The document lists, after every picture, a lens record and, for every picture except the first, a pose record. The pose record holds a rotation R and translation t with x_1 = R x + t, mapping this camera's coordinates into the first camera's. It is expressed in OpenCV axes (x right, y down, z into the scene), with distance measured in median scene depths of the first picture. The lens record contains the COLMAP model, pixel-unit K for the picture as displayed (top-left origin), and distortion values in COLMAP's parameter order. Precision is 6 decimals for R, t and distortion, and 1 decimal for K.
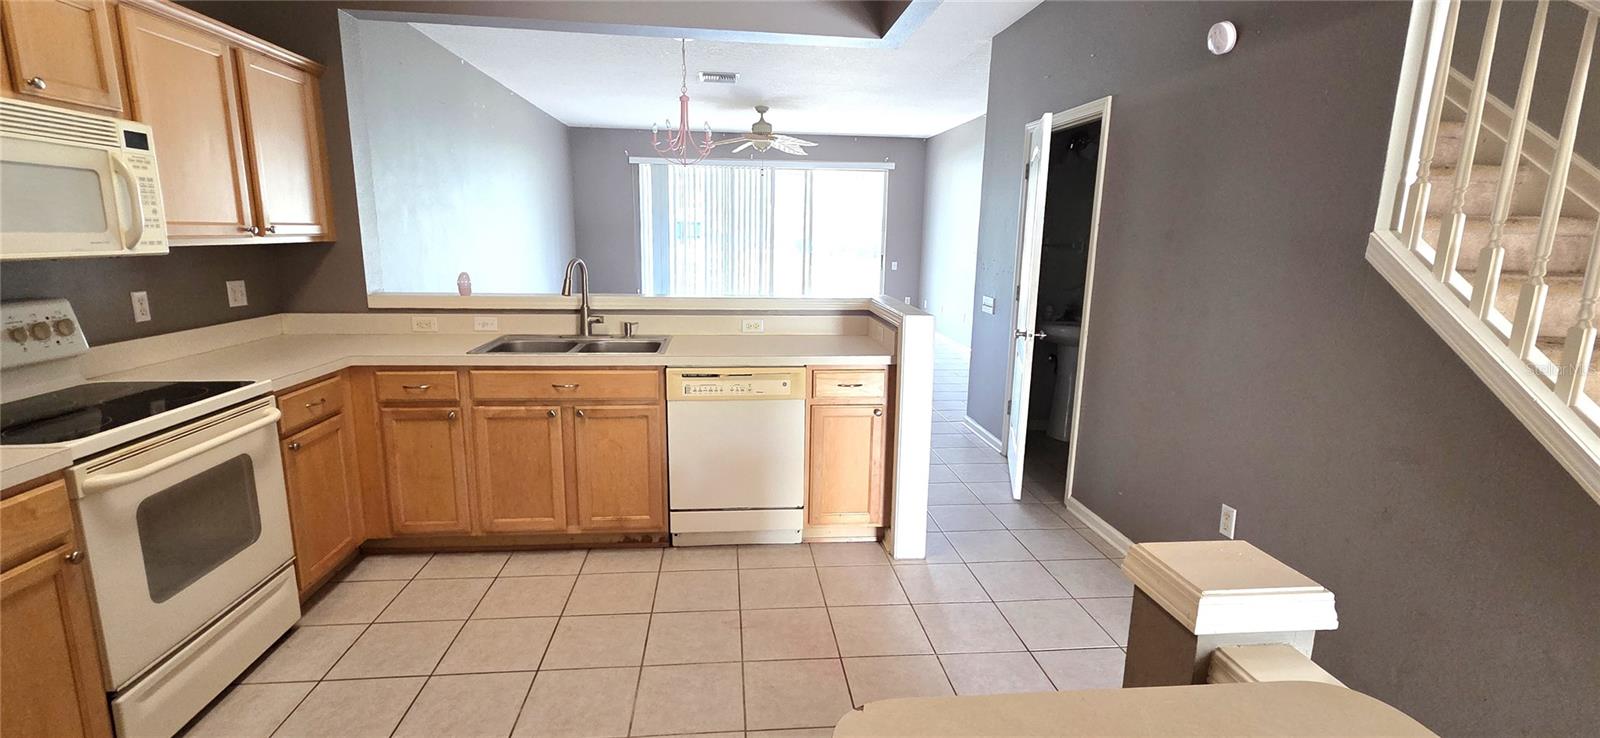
lens RADIAL K [[702.5, 0, 800.0], [0, 702.5, 369.0], [0, 0, 1]] dist [0.004734, 0.000128]
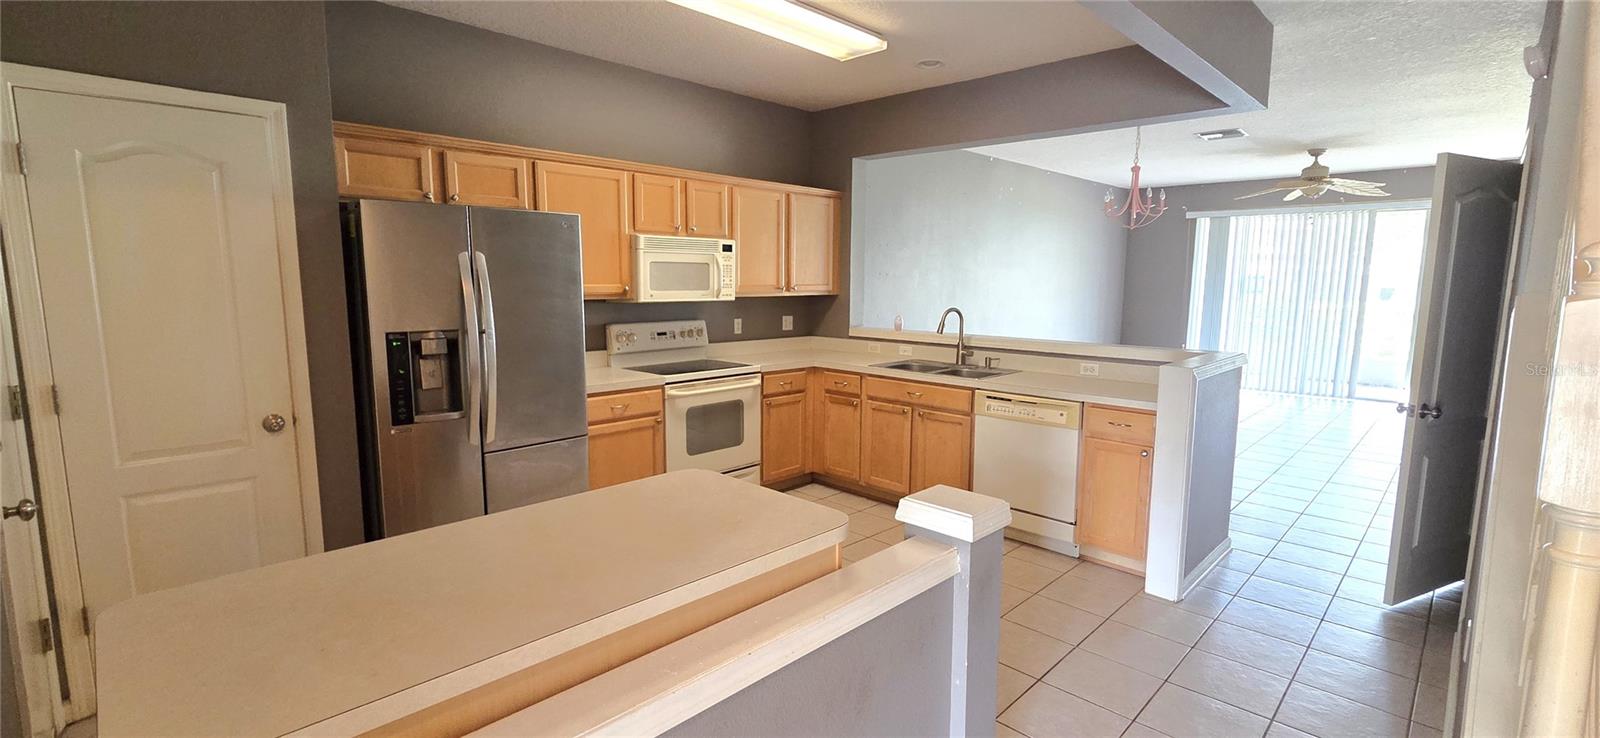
lens RADIAL K [[702.5, 0, 800.0], [0, 702.5, 369.0], [0, 0, 1]] dist [0.004734, 0.000128]
pose [[0.644313, 0.088481, -0.759626, 0.609028], [-0.144183, 0.989526, -0.007036, 0.017519], [0.751047, 0.114058, 0.650322, -0.132520]]
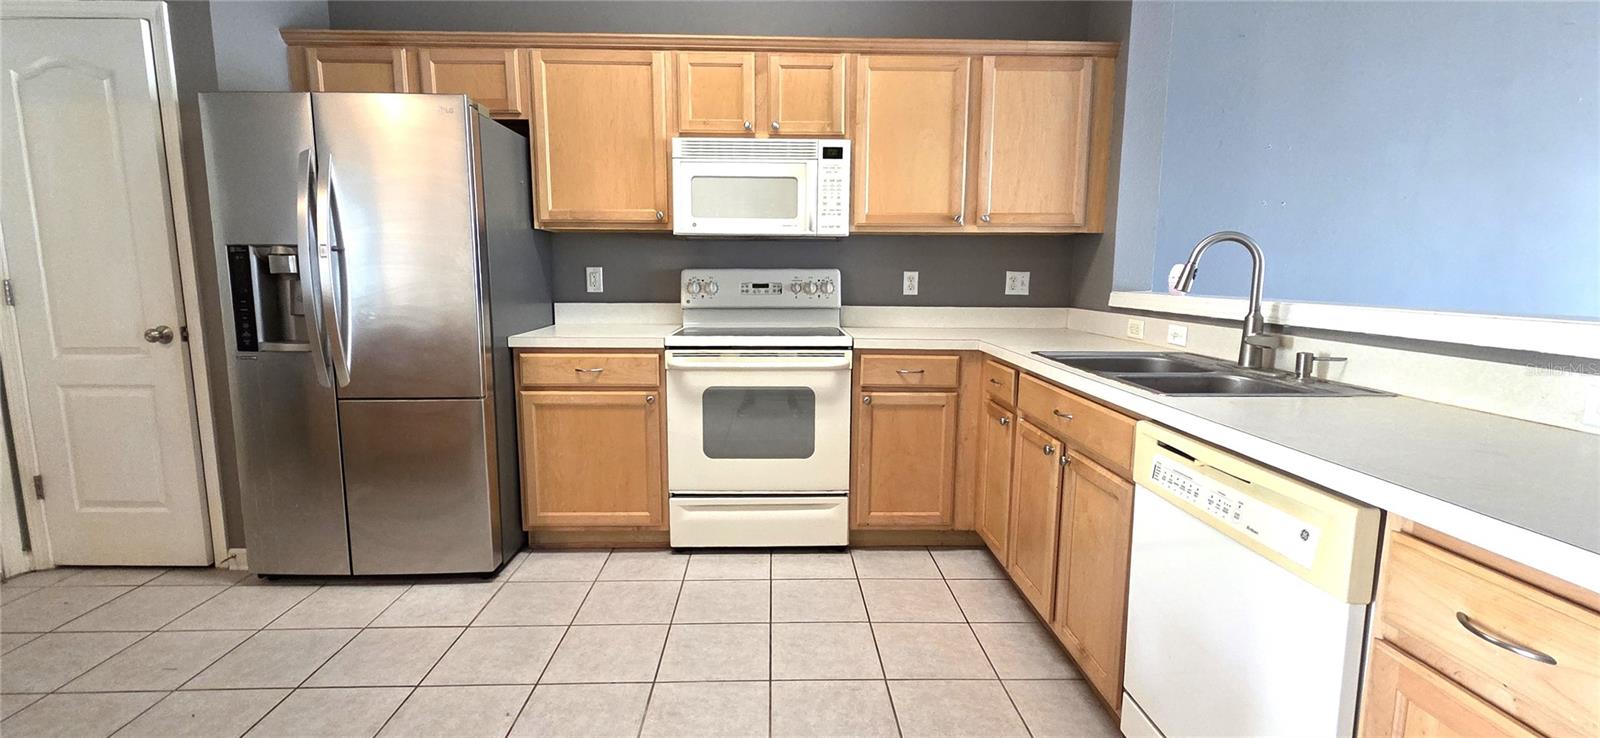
lens RADIAL K [[702.5, 0, 800.0], [0, 702.5, 369.0], [0, 0, 1]] dist [0.004734, 0.000128]
pose [[-0.067335, 0.122483, -0.990184, 0.343047], [-0.197802, 0.971099, 0.133574, -0.057767], [0.977927, 0.204855, -0.041161, 0.758135]]
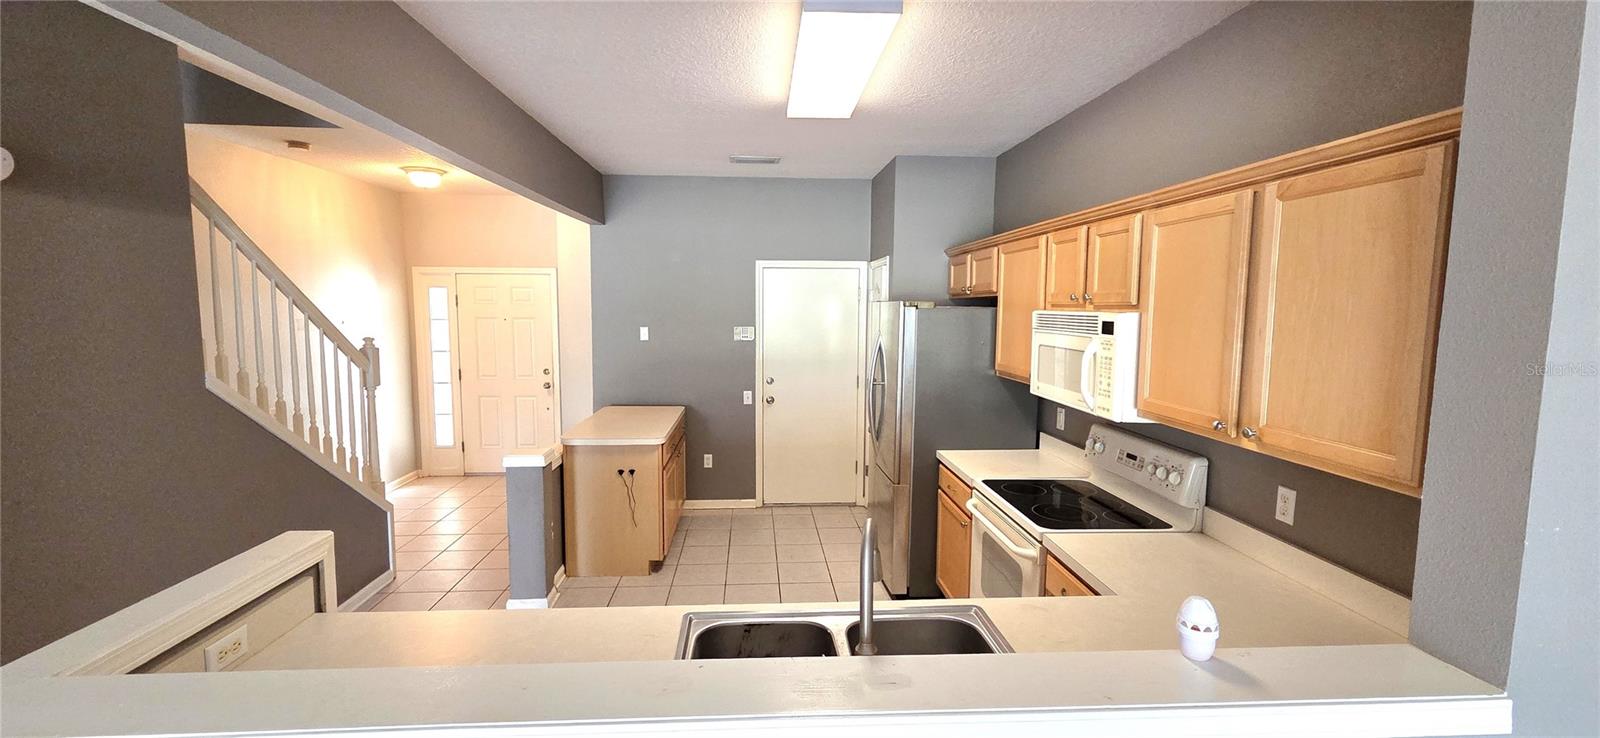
lens RADIAL K [[649.9, 0, 800.0], [0, 649.9, 369.0], [0, 0, 1]] dist [0.001482, 0.000043]
pose [[-0.999013, -0.030579, 0.032218, -0.308743], [-0.020053, 0.957677, 0.287144, -0.399474], [-0.039635, 0.286215, -0.957345, 1.491488]]
